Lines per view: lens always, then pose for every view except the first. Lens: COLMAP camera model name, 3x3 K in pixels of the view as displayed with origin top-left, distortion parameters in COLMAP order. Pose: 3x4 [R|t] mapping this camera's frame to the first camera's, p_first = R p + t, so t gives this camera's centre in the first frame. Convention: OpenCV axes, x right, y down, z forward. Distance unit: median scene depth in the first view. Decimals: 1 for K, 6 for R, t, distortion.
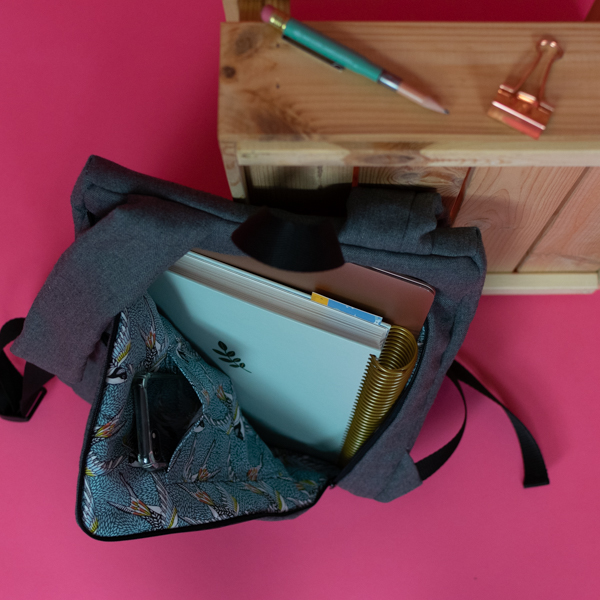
lens RADIAL K [[1297.3, 0, 300.0], [0, 1297.3, 300.0], [0, 0, 1]] dist [0.031504, 0.287673]
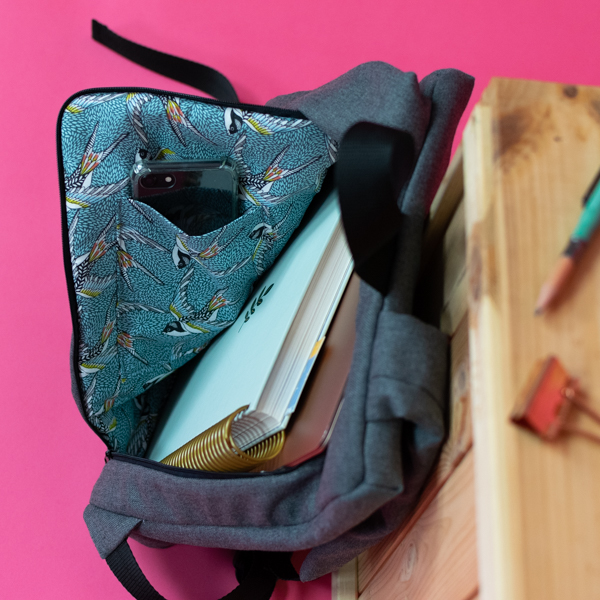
lens RADIAL K [[1297.3, 0, 300.0], [0, 1297.3, 300.0], [0, 0, 1]] dist [0.031504, 0.287673]
pose [[-0.013911, 0.913815, -0.405893, 0.346797], [-0.999006, 0.004488, 0.044343, -0.028675], [0.042343, 0.406107, 0.912844, 0.218530]]
